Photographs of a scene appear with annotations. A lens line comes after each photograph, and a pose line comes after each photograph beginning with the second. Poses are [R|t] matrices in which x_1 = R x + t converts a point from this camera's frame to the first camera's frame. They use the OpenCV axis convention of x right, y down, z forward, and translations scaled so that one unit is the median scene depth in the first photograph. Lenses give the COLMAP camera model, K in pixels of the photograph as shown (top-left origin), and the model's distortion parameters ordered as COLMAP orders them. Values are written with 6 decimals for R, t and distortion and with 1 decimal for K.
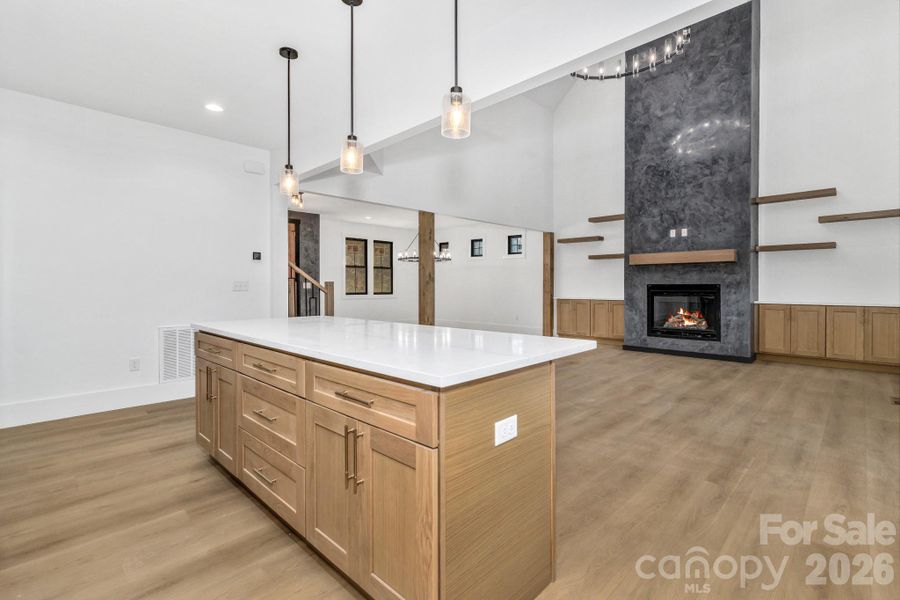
lens RADIAL K [[417.8, 0, 463.2], [0, 417.8, 287.4], [0, 0, 1]] dist [0.006237, 0.000701]
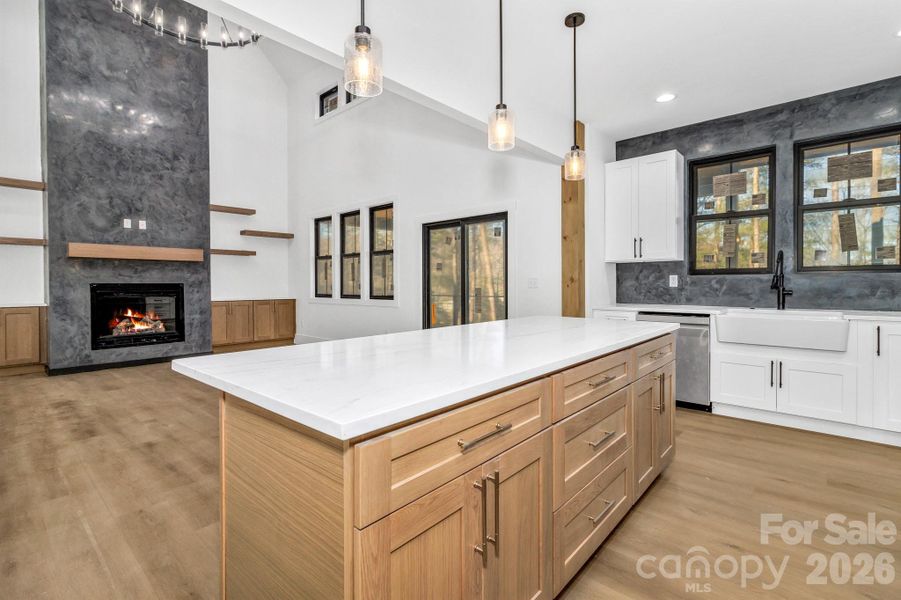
lens RADIAL K [[418.3, 0, 447.0], [0, 418.3, 284.9], [0, 0, 1]] dist [0.006237, 0.000701]
pose [[-0.024533, -0.001223, 0.999698, -0.375394], [0.003773, 0.999992, 0.001316, -0.003203], [-0.999692, 0.003804, -0.024528, 0.382201]]
